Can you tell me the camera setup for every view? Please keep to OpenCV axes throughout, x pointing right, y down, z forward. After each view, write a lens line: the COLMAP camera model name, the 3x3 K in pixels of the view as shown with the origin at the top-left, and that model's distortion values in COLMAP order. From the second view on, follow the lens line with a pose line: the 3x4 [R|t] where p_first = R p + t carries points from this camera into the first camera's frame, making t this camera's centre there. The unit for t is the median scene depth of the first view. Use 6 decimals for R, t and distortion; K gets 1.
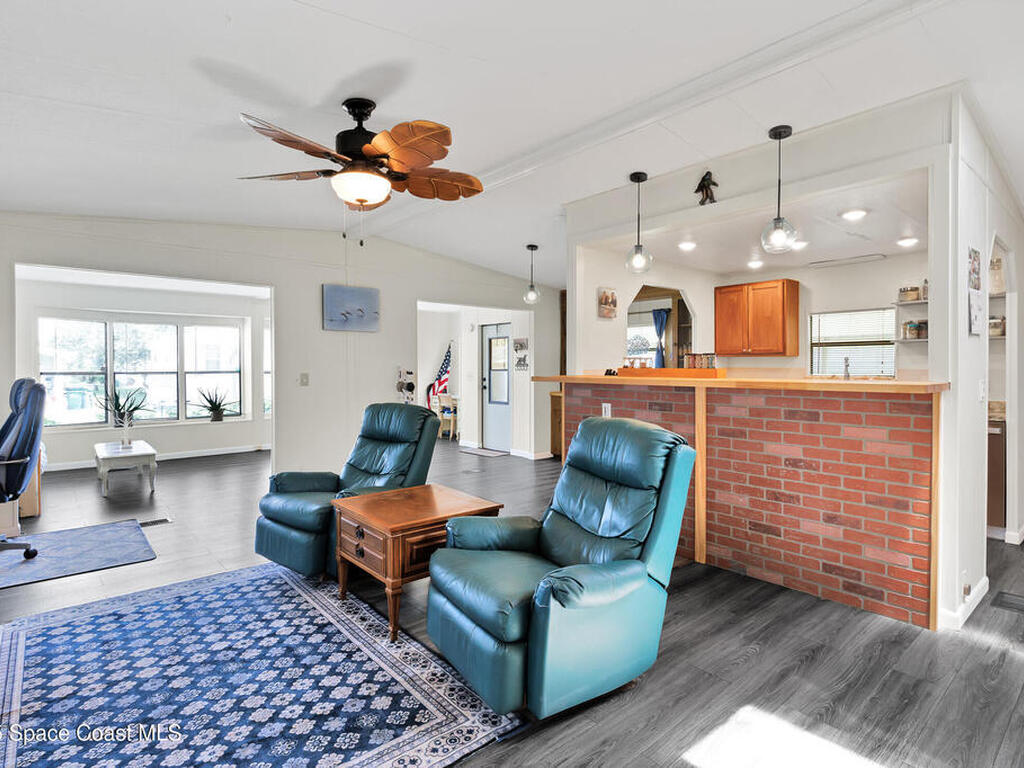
lens RADIAL K [[544.3, 0, 528.4], [0, 544.3, 374.4], [0, 0, 1]] dist [-0.000652, 0.000816]
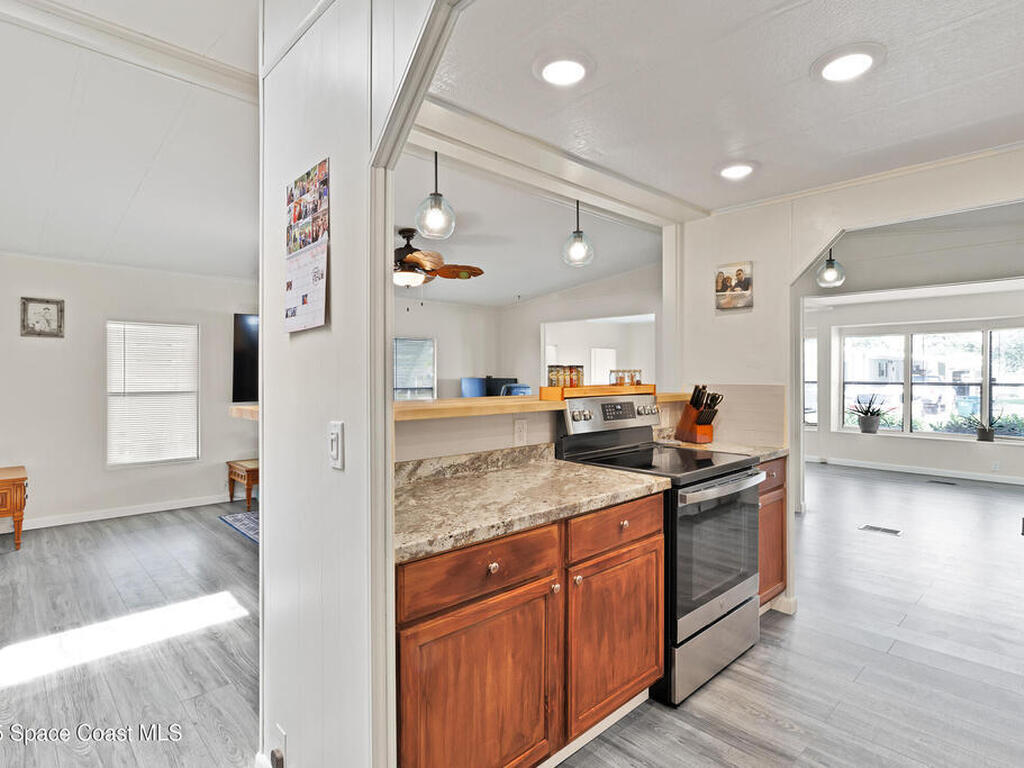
lens RADIAL K [[544.3, 0, 513.0], [0, 544.3, 379.5], [0, 0, 1]] dist [-0.000652, 0.000816]
pose [[0.038634, 0.006698, -0.999231, 0.792188], [-0.013452, 0.999890, 0.006183, -0.016800], [0.999163, 0.013203, 0.038720, 0.690174]]
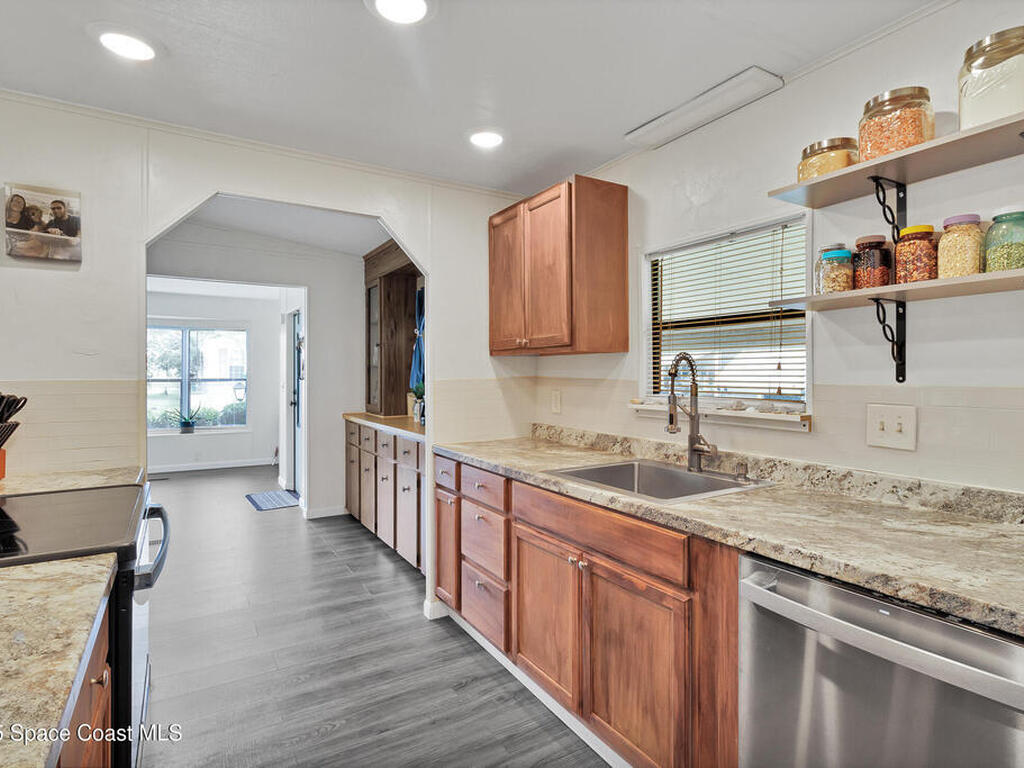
lens RADIAL K [[544.3, 0, 512.7], [0, 544.3, 379.9], [0, 0, 1]] dist [-0.000652, 0.000816]
pose [[0.983976, 0.002535, -0.178284, 0.570858], [-0.003168, 0.999990, -0.003268, -0.009906], [0.178274, 0.003781, 0.983974, 0.635250]]
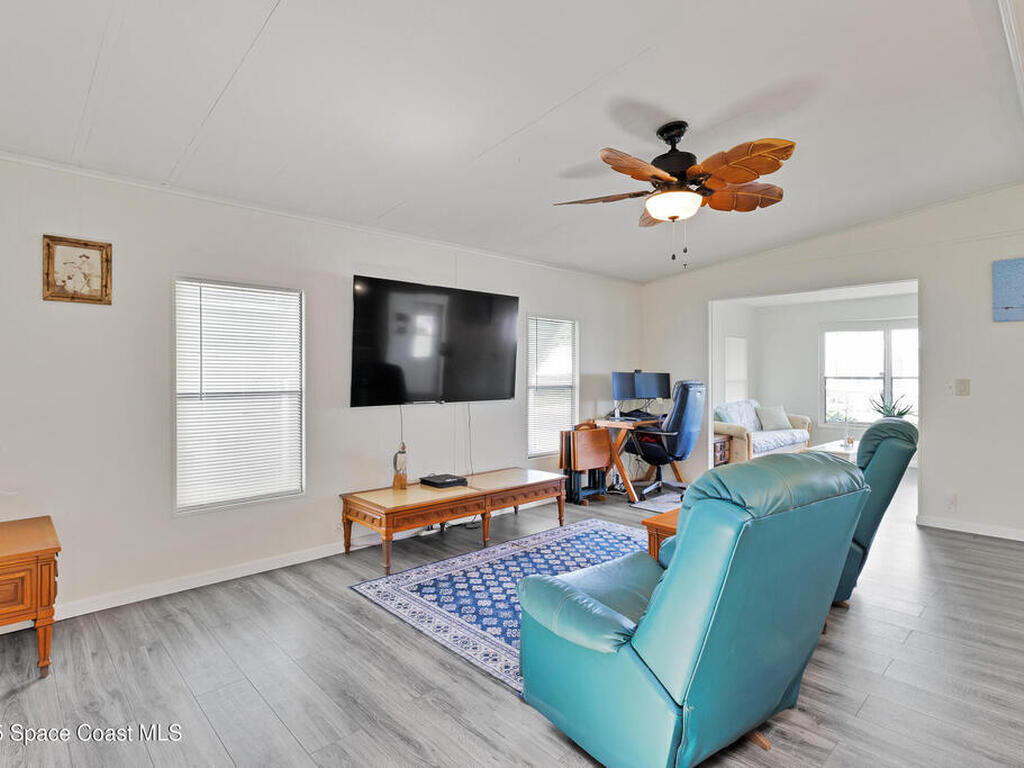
lens RADIAL K [[544.3, 0, 512.5], [0, 544.3, 378.5], [0, 0, 1]] dist [-0.000652, 0.000816]
pose [[0.040203, 0.008194, -0.999158, 0.445878], [-0.009298, 0.999926, 0.007826, -0.004053], [0.999148, 0.008976, 0.040276, 0.378998]]
